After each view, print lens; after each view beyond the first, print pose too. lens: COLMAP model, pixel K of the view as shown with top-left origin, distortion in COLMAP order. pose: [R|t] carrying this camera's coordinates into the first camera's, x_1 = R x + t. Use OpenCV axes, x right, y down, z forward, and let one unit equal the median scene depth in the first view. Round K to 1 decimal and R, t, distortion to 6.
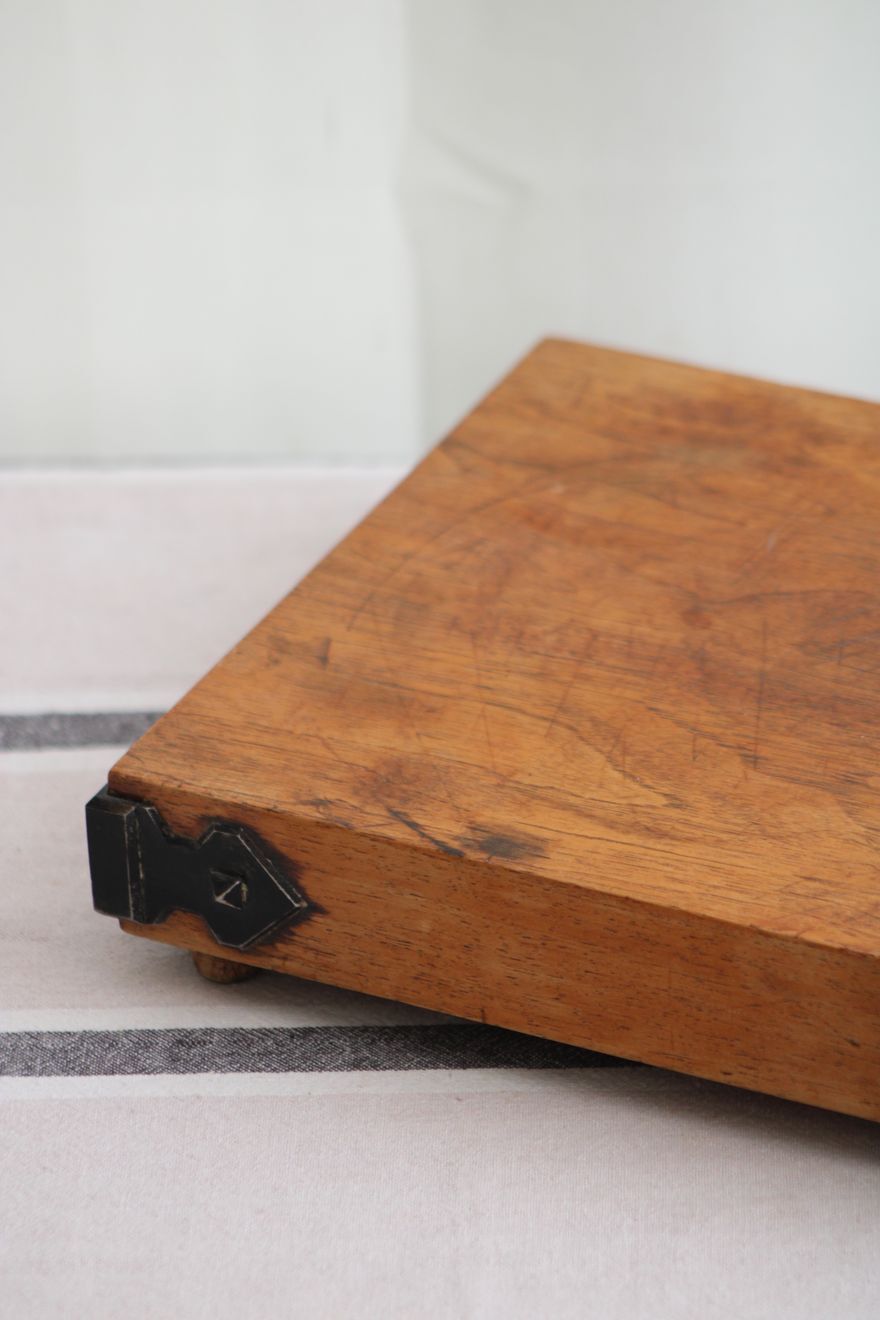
lens RADIAL K [[7069.9, 0, 395.5], [0, 7069.9, 659.8], [0, 0, 1]] dist [0.450401, 6.613900]
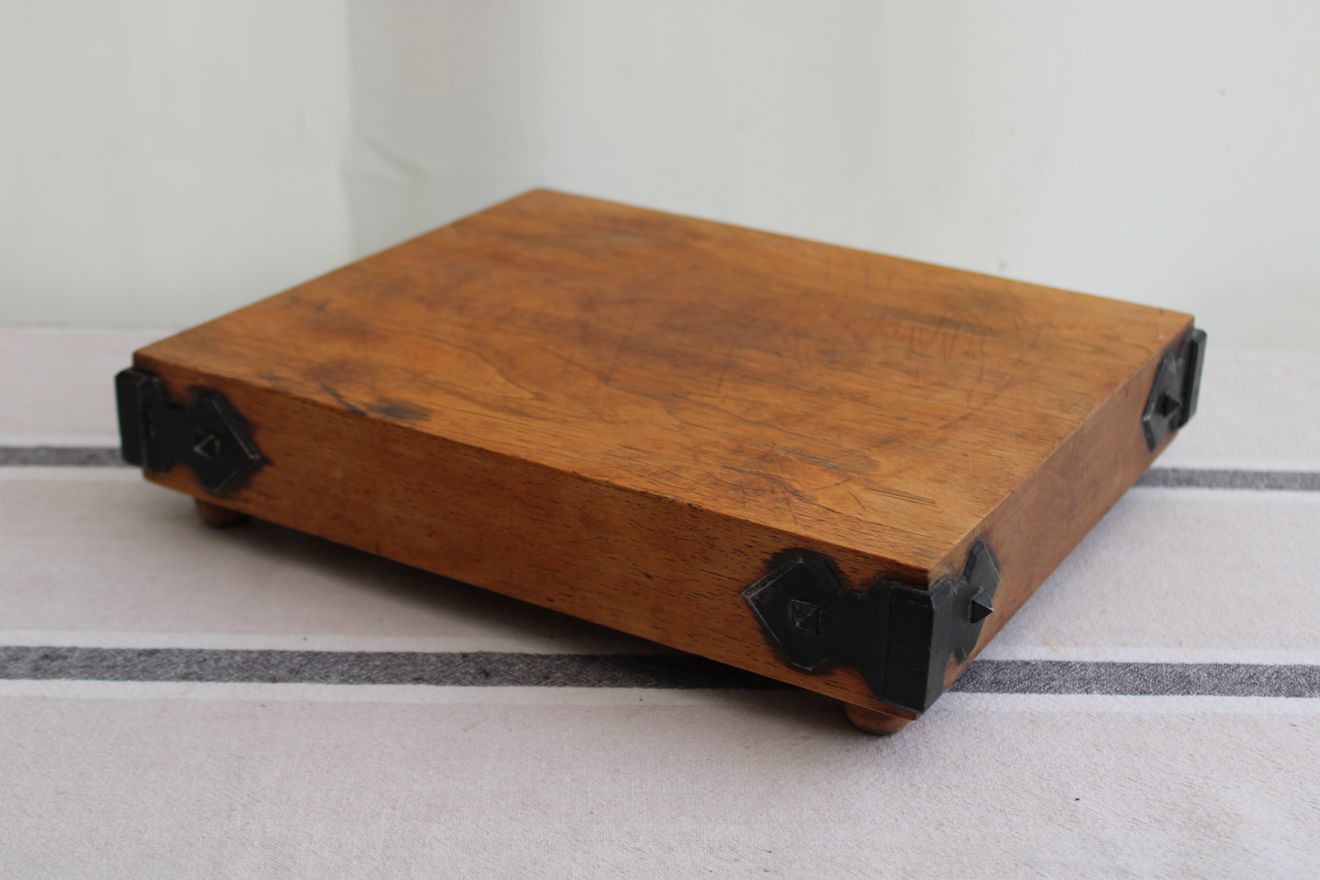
lens RADIAL K [[1888.1, 0, 660.0], [0, 1888.1, 440.0], [0, 0, 1]] dist [-0.049179, -0.015778]
pose [[0.995883, 0.089088, -0.016726, 0.067946], [-0.090523, 0.987040, -0.132505, 0.071708], [0.004705, 0.133474, 0.991041, 0.654743]]
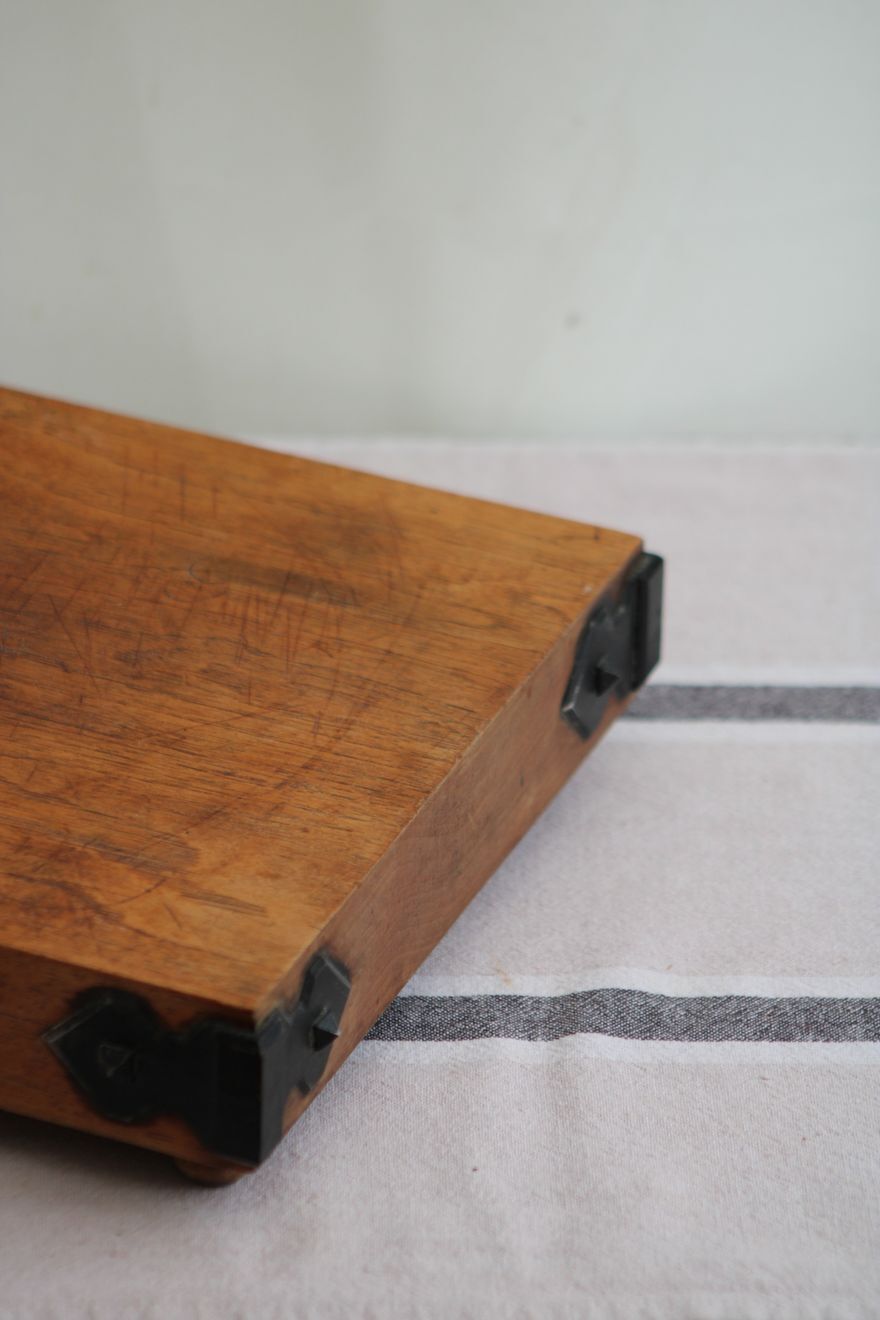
lens RADIAL K [[7069.9, 0, 395.5], [0, 7069.9, 659.8], [0, 0, 1]] dist [0.450401, 6.613900]
pose [[0.994390, 0.022338, 0.103391, 0.024956], [-0.022512, 0.999746, 0.000514, 0.001386], [-0.103353, -0.002838, 0.994641, -0.007888]]
